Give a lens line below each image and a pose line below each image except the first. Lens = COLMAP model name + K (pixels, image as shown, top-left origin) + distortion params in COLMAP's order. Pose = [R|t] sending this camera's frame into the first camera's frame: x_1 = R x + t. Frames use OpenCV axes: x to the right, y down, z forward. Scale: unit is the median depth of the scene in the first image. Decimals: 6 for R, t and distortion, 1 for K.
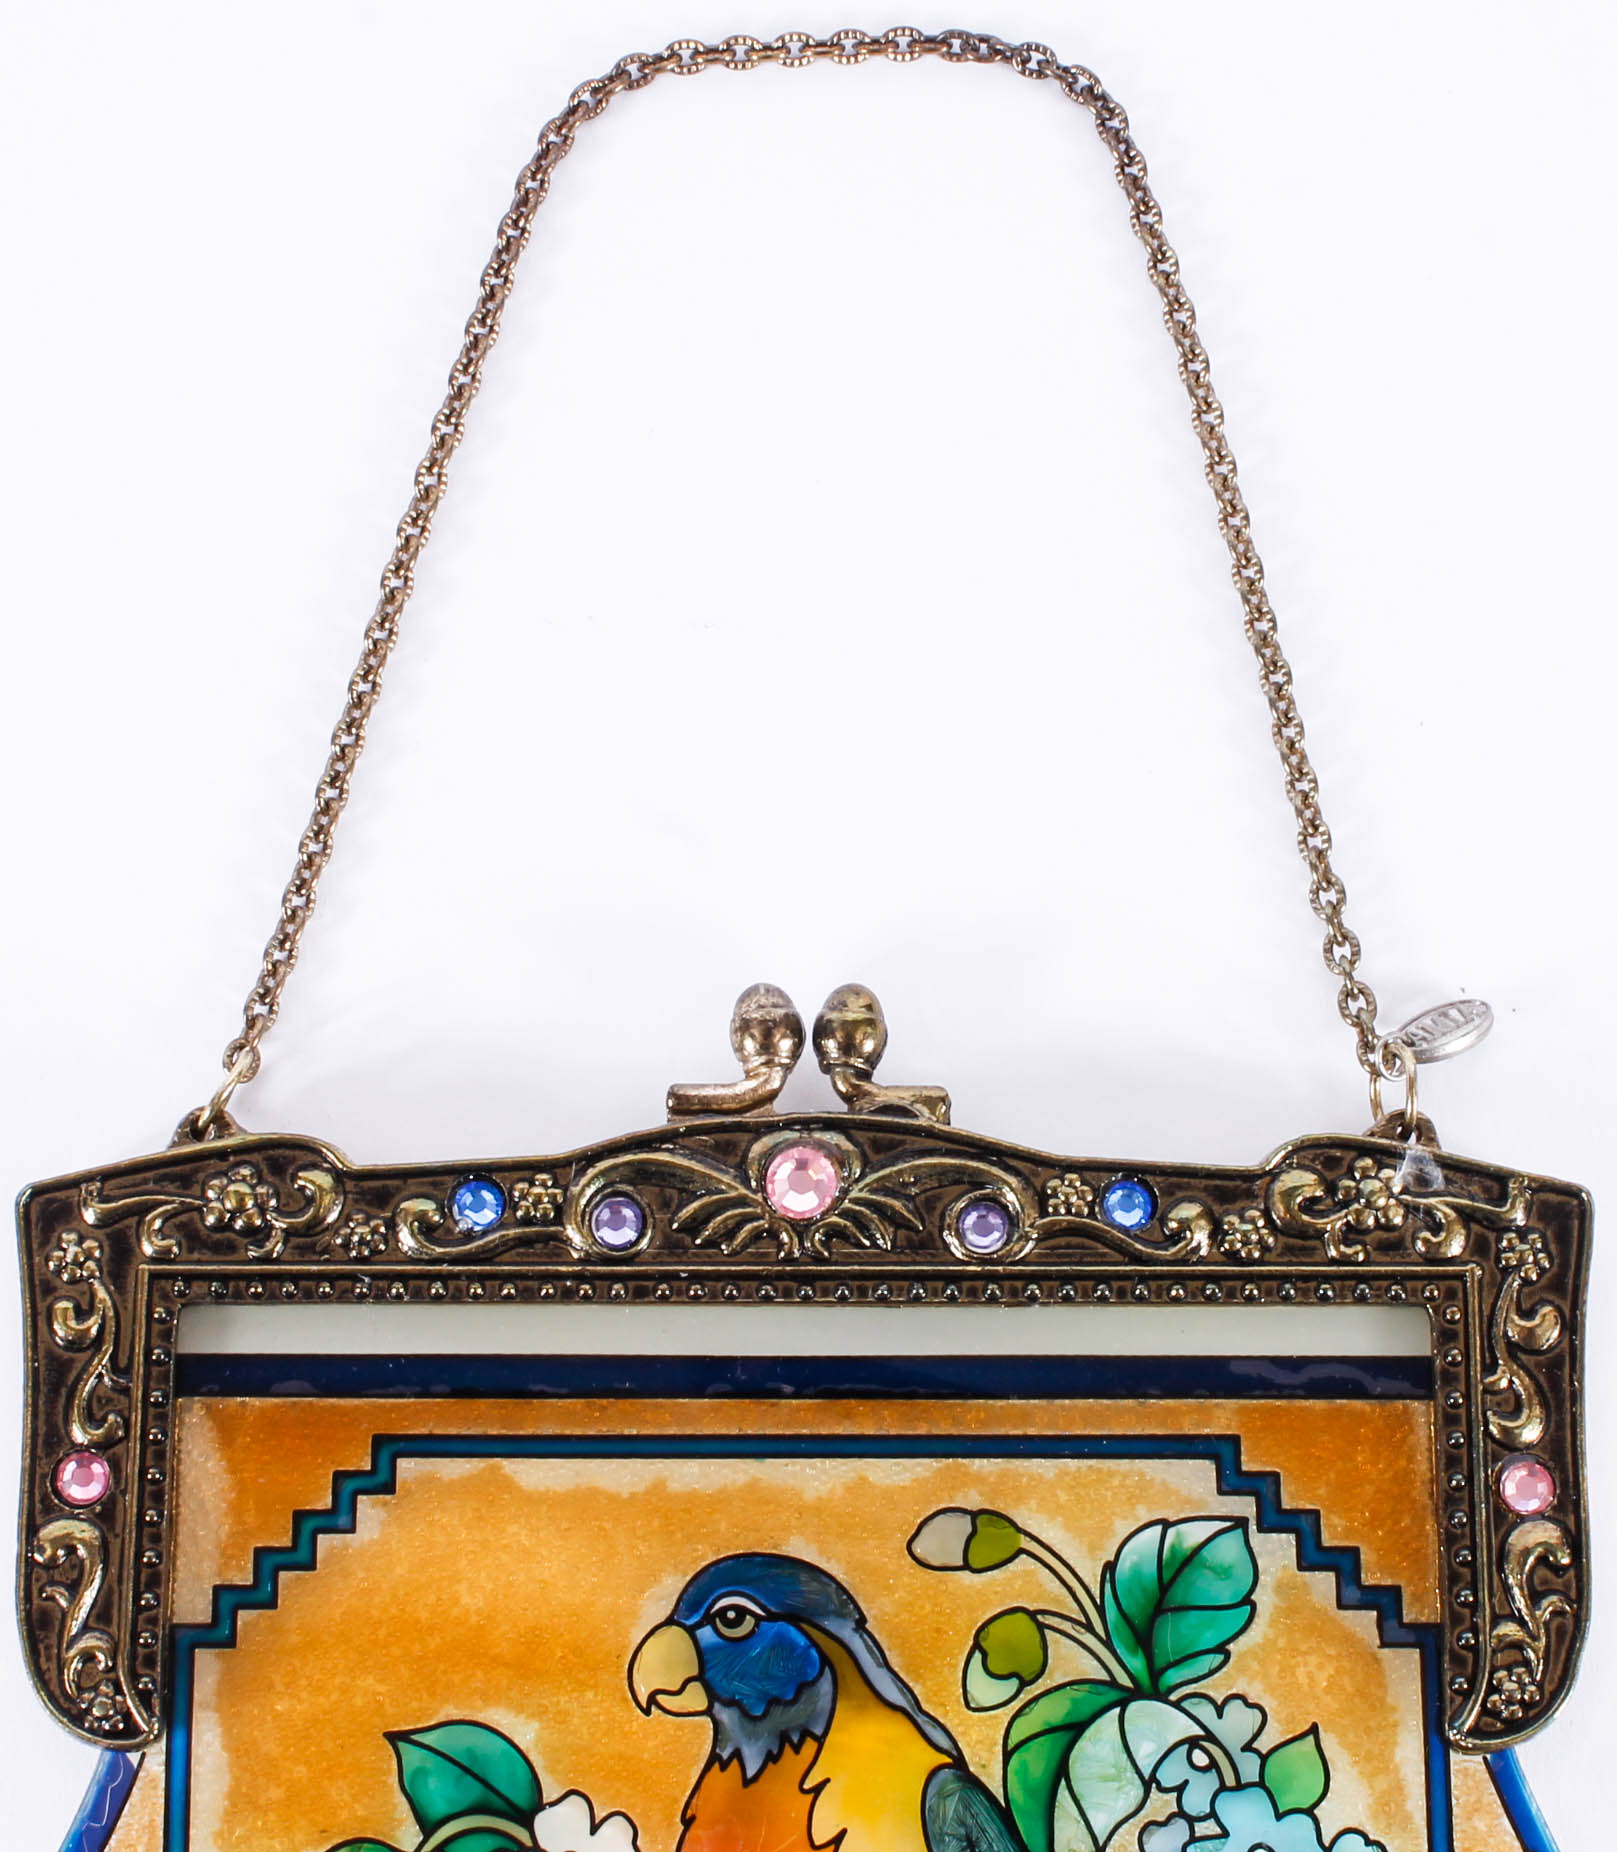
lens RADIAL K [[3571.8, 0, 803.6], [0, 3571.8, 918.0], [0, 0, 1]] dist [-0.084915, 0.000000]
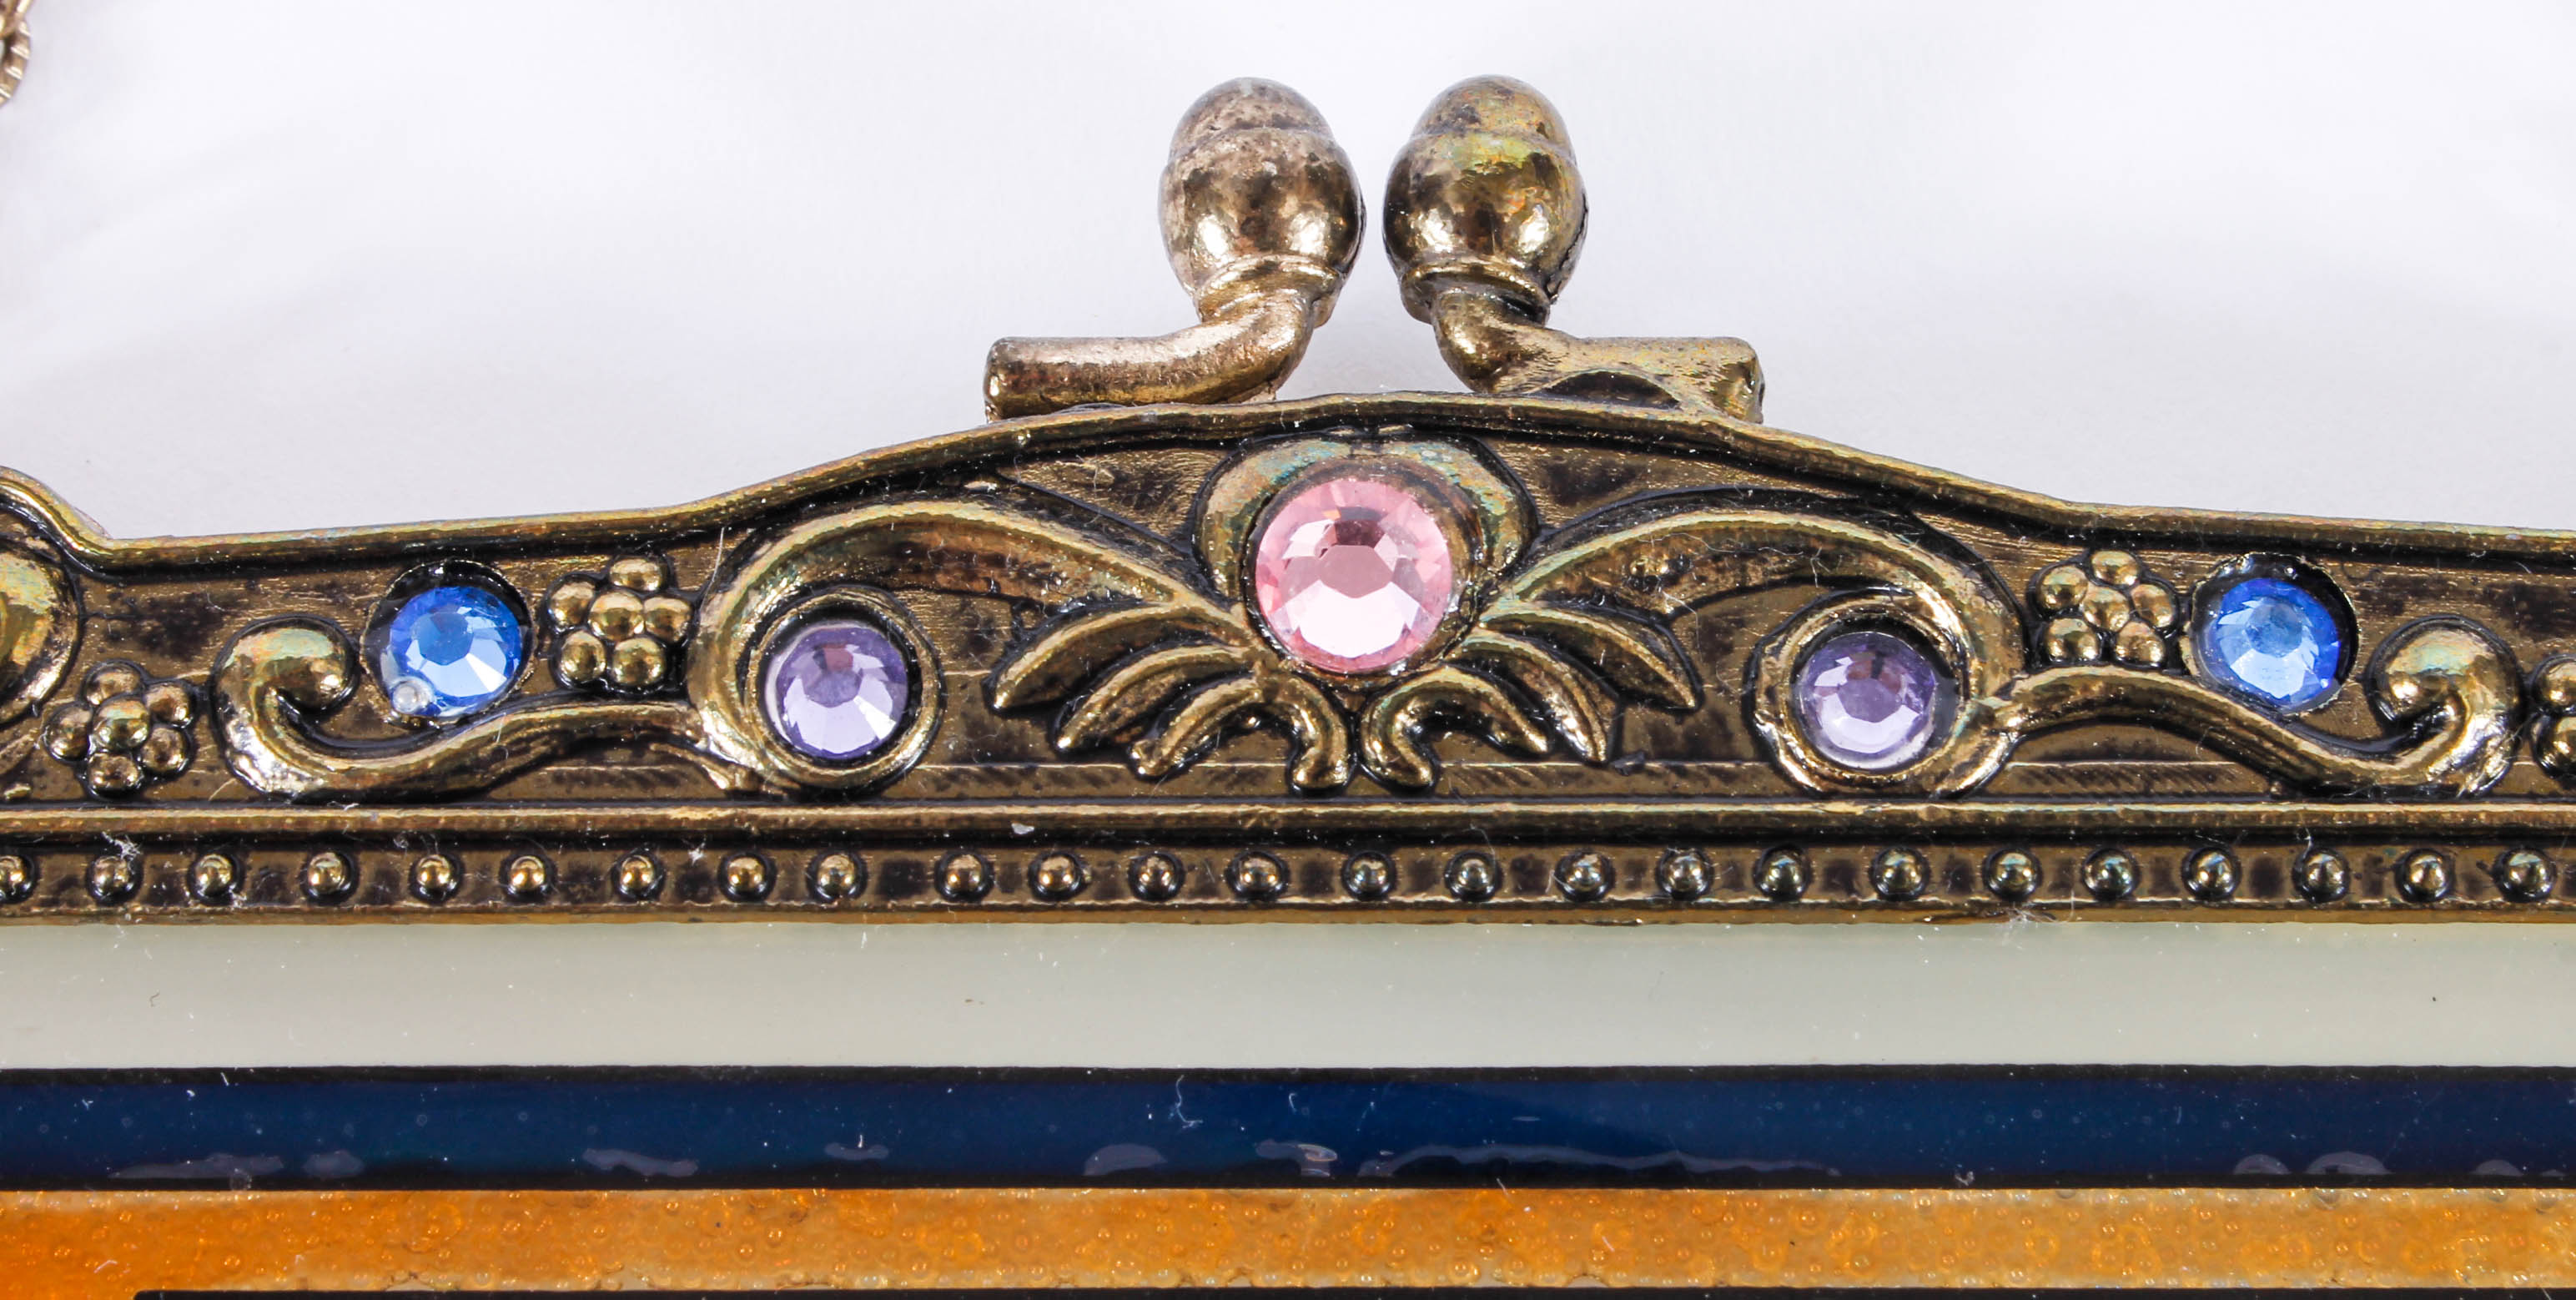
lens RADIAL K [[5103.7, 0, 1273.3], [0, 5103.7, 477.7], [0, 0, 1]] dist [0.022495, 0.000000]
pose [[0.999853, -0.003906, -0.016693, -0.000182], [0.002422, 0.996115, -0.088032, 0.109324], [0.016972, 0.087979, 0.995978, 0.491022]]
